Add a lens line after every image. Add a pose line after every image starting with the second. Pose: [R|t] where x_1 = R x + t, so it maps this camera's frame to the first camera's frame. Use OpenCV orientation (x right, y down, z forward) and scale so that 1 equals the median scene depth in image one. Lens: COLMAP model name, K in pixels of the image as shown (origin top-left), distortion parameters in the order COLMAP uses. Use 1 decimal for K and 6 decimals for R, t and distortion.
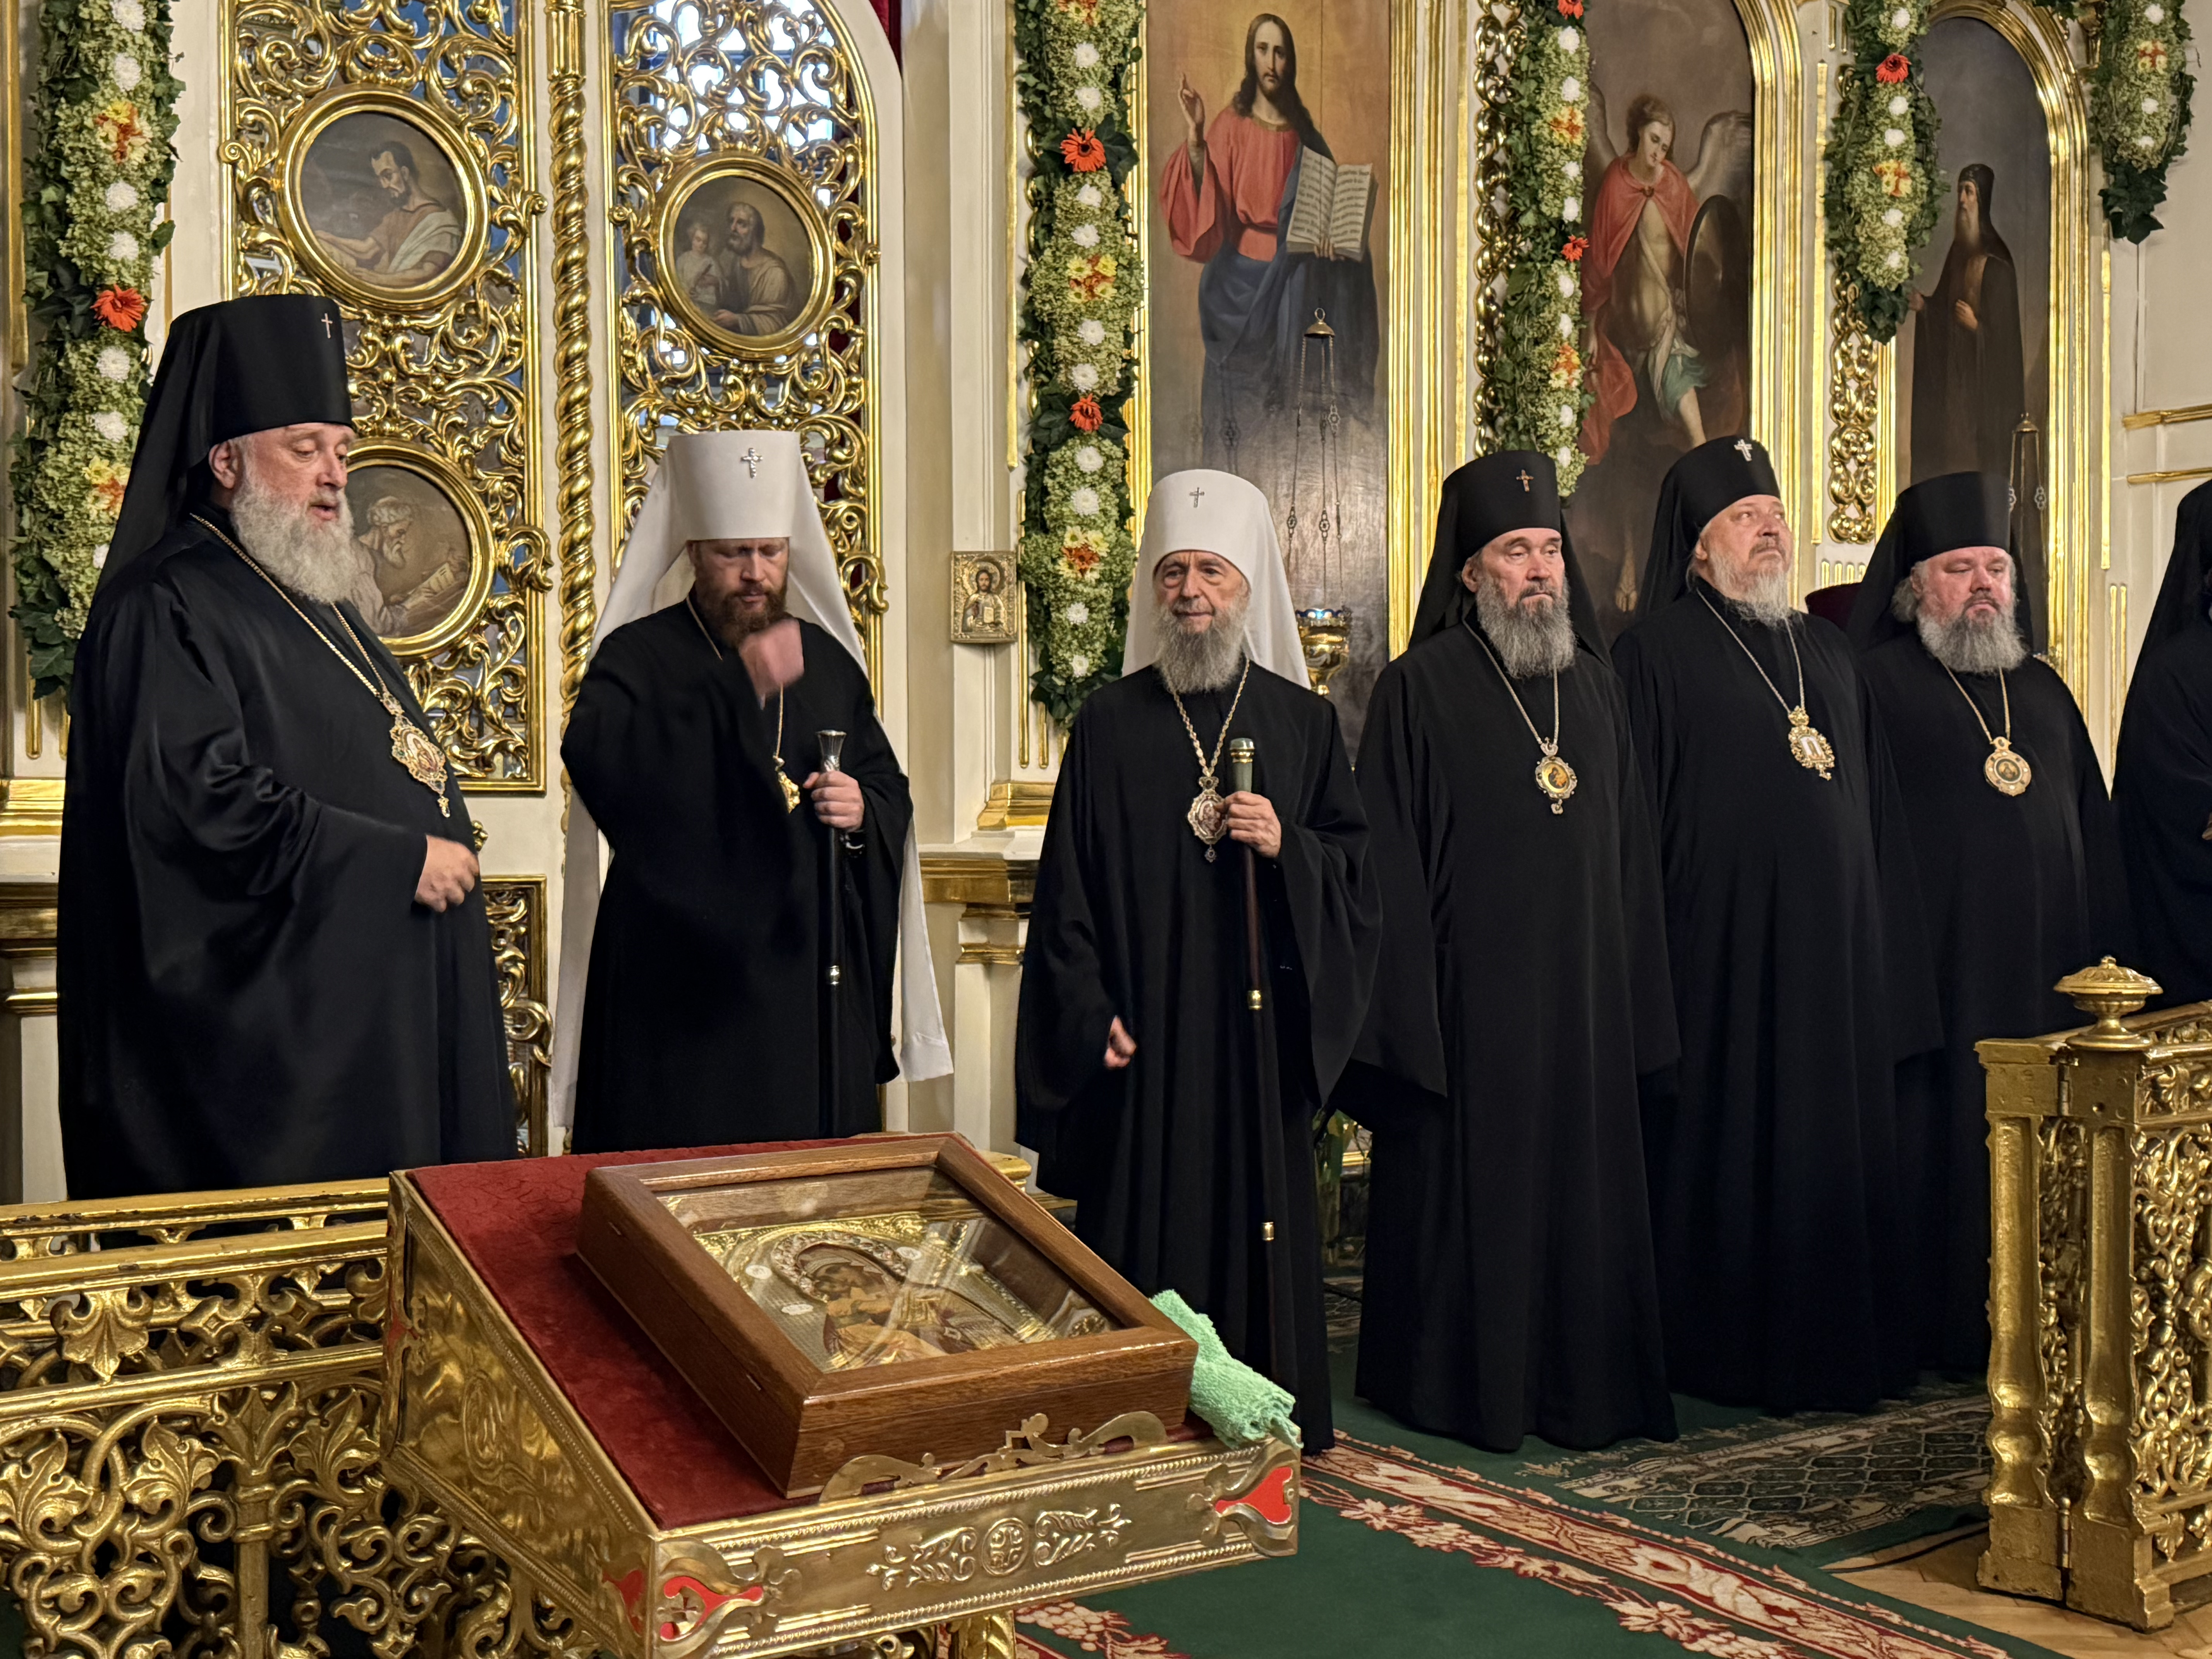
lens RADIAL K [[2541.7, 0, 1110.4], [0, 2541.7, 860.5], [0, 0, 1]] dist [0.178367, -0.382697]
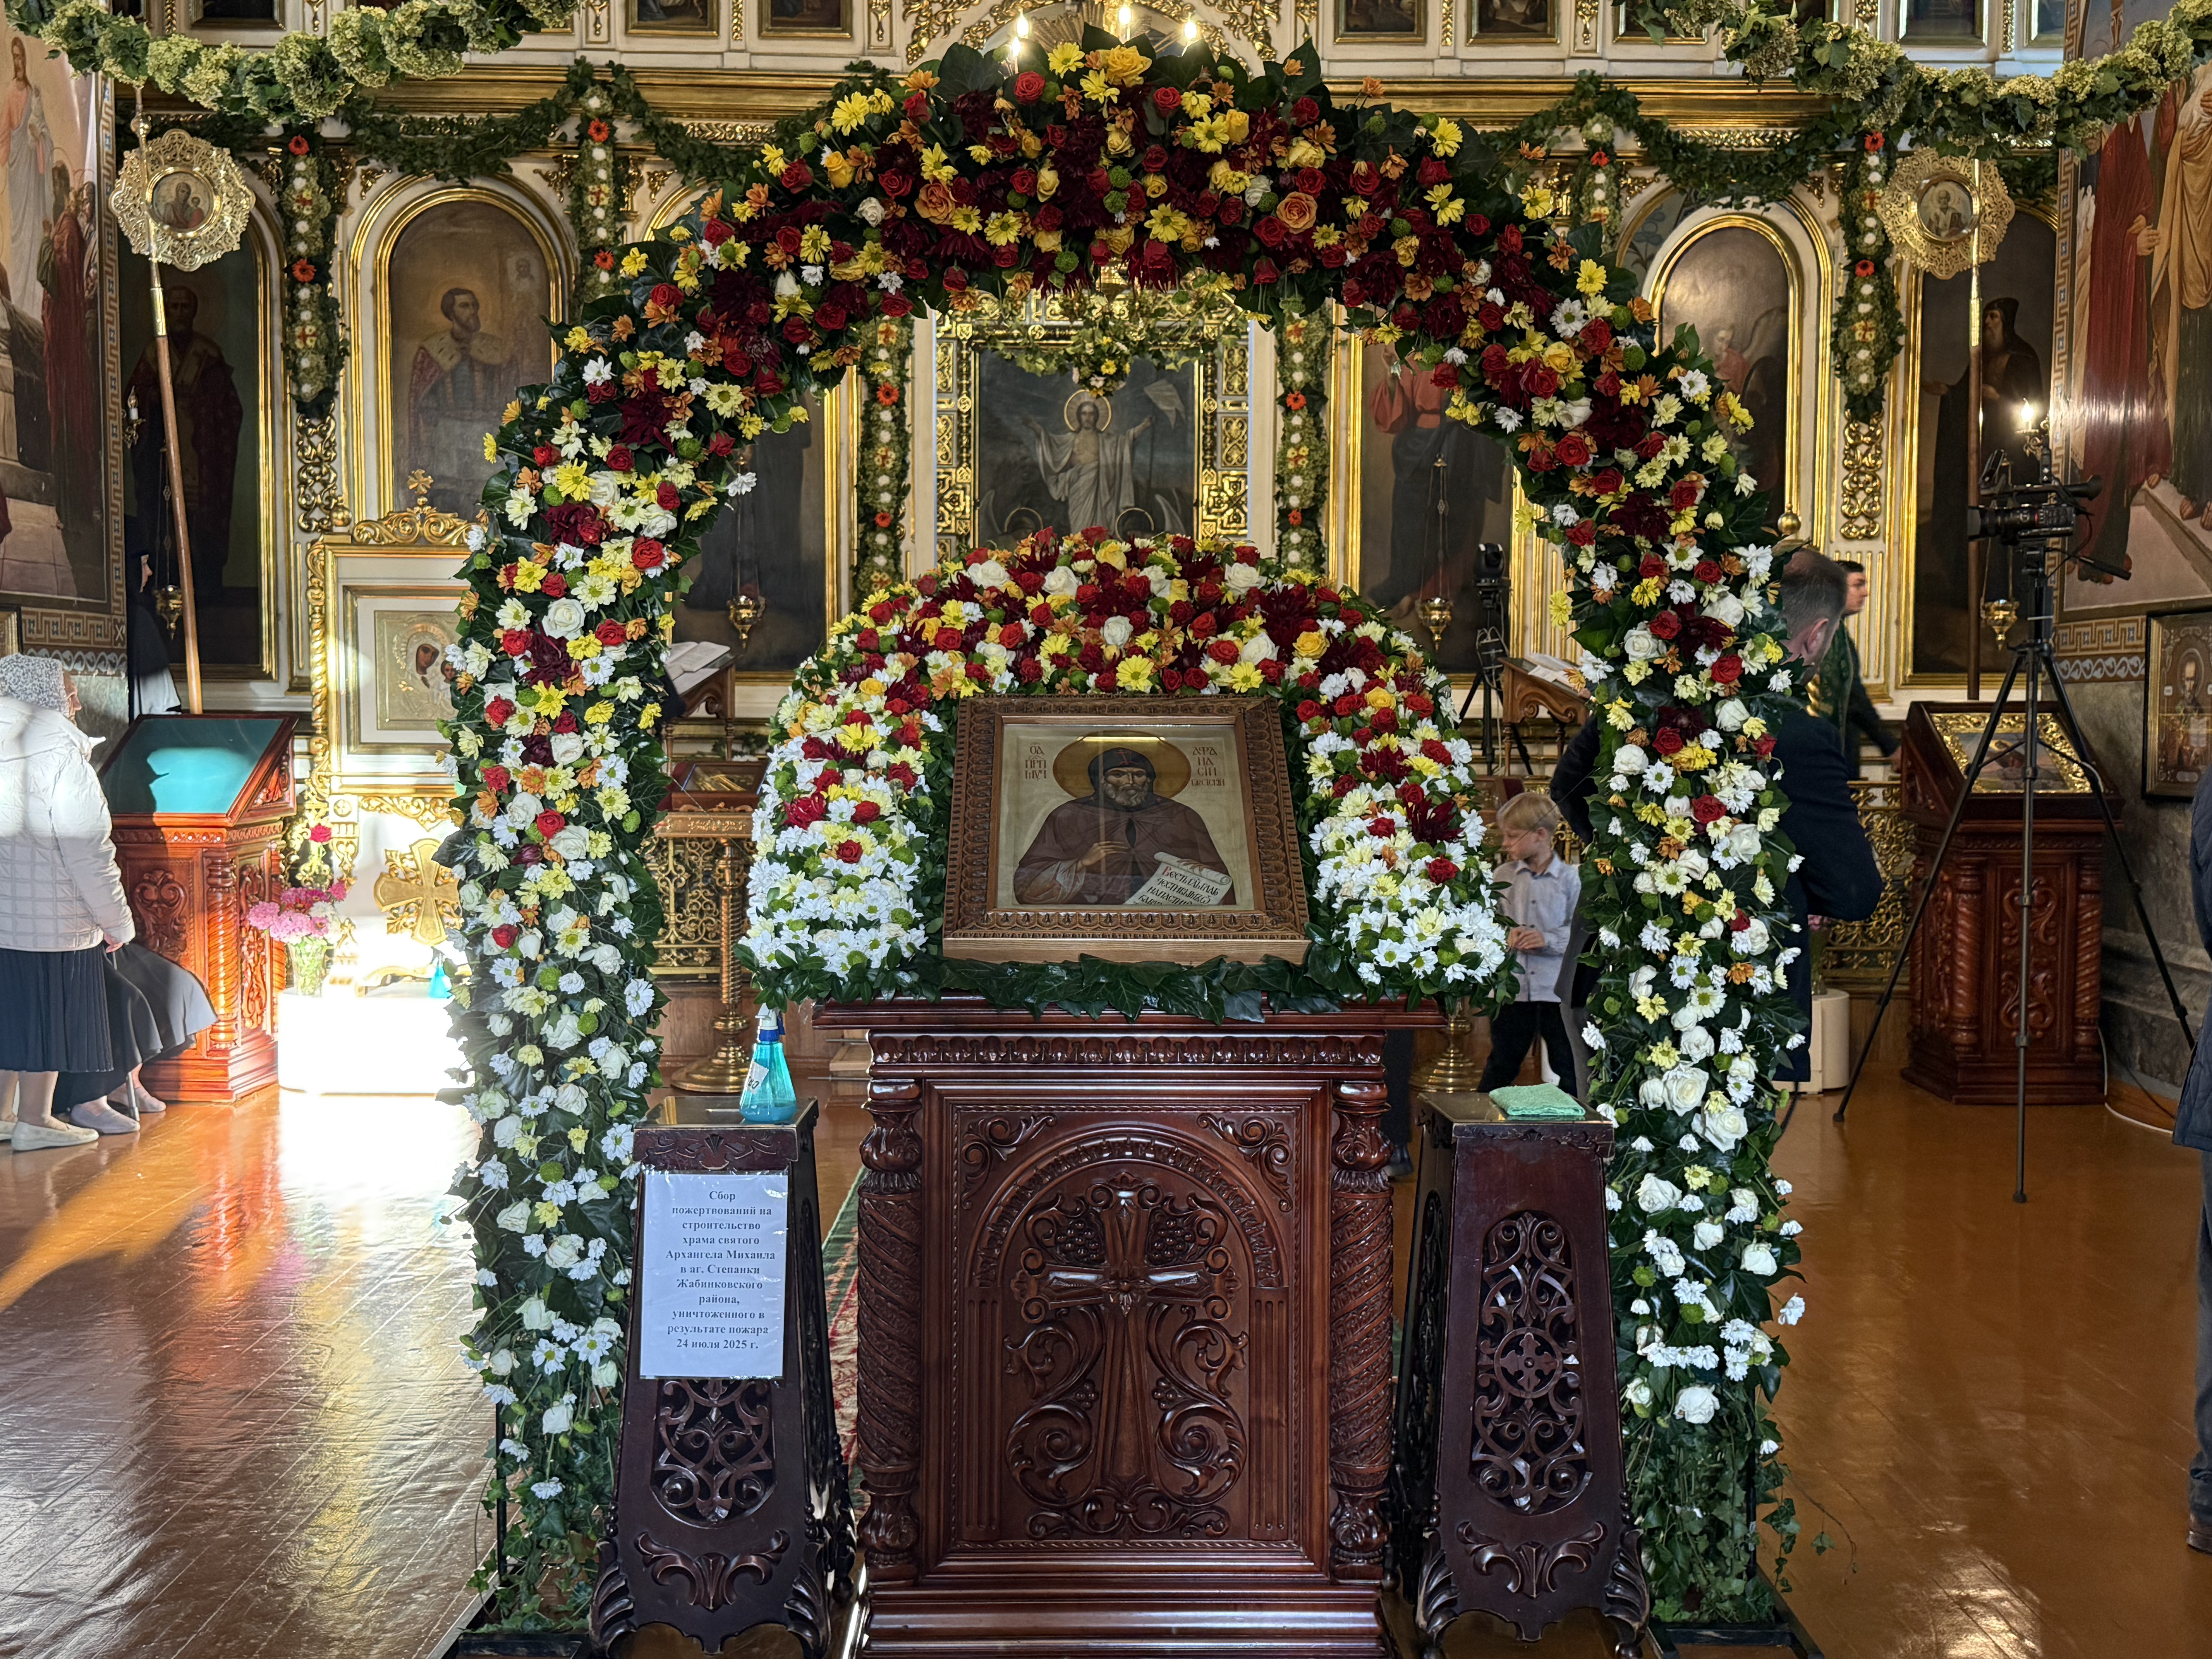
lens RADIAL K [[2281.4, 0, 1098.6], [0, 2281.4, 891.0], [0, 0, 1]] dist [0.167939, -0.362363]
pose [[0.809417, 0.054034, -0.584743, 1.042810], [-0.016024, 0.997419, 0.069988, 0.014324], [0.587015, -0.047279, 0.808194, -0.743497]]
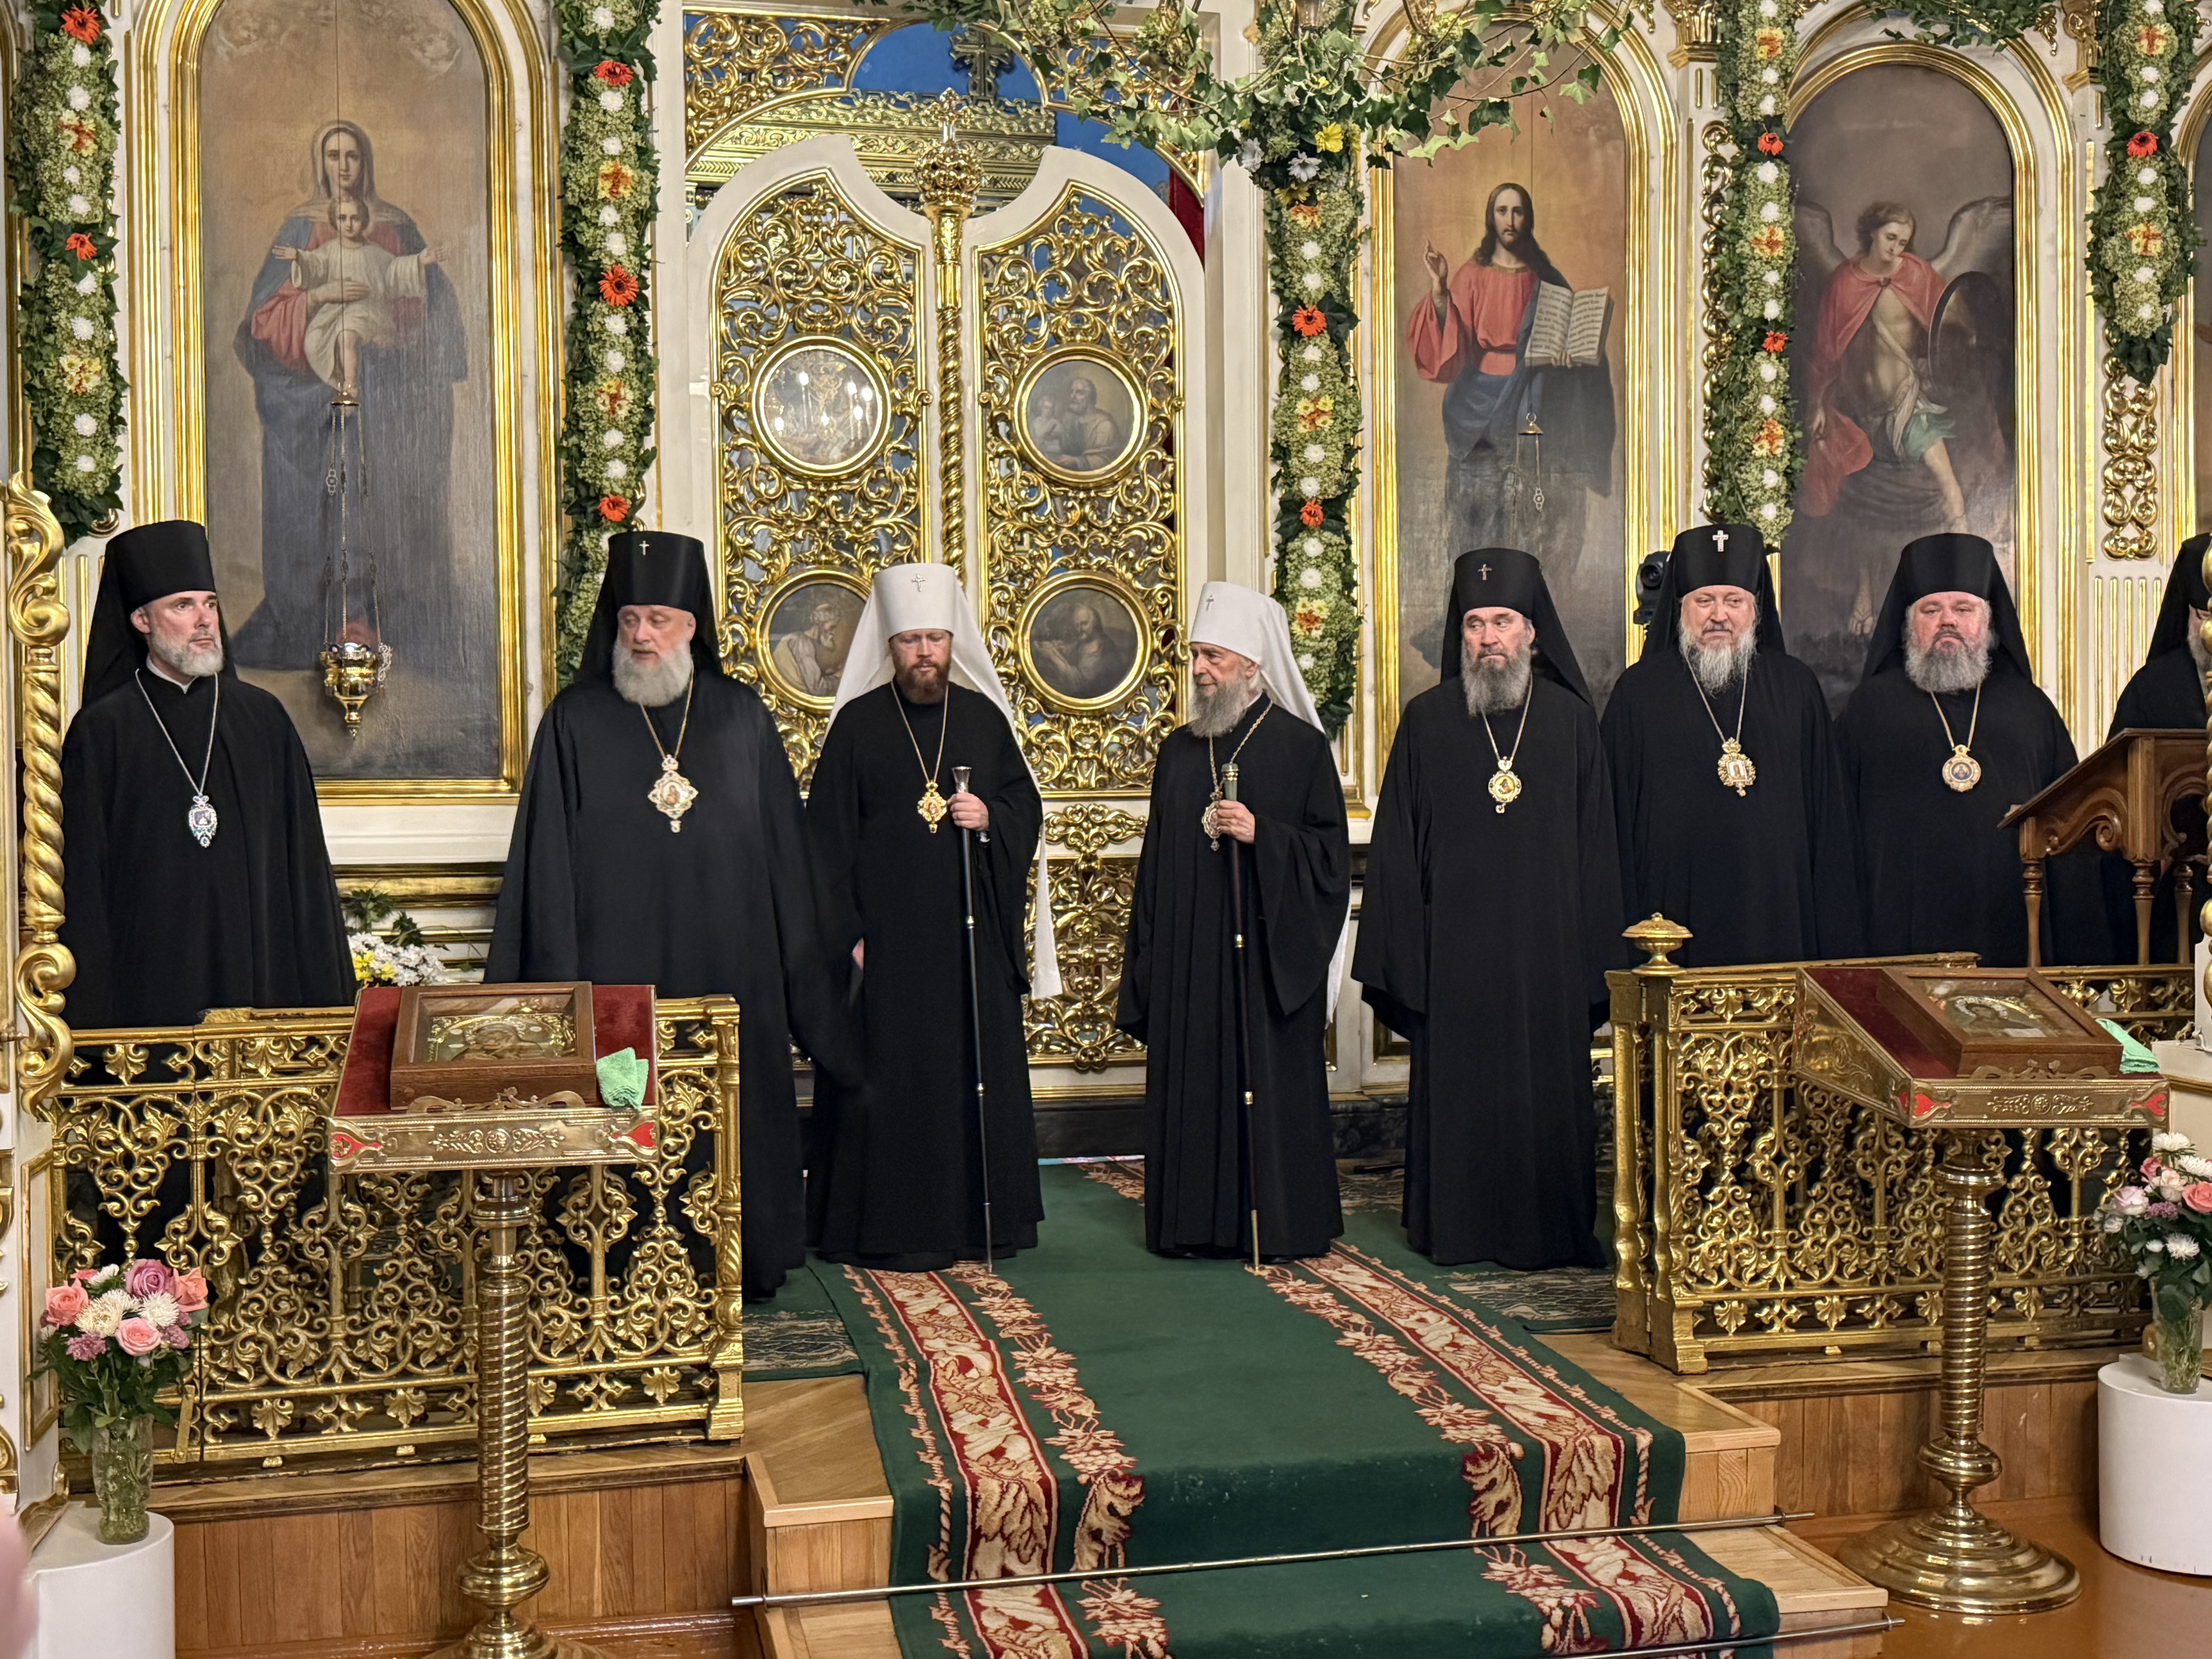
lens RADIAL K [[2541.7, 0, 1110.4], [0, 2541.7, 860.5], [0, 0, 1]] dist [0.178367, -0.382697]
pose [[0.922707, 0.001144, -0.385501, 0.410598], [0.002556, 0.999955, 0.009086, -0.004067], [0.385494, -0.009369, 0.922663, -0.285960]]
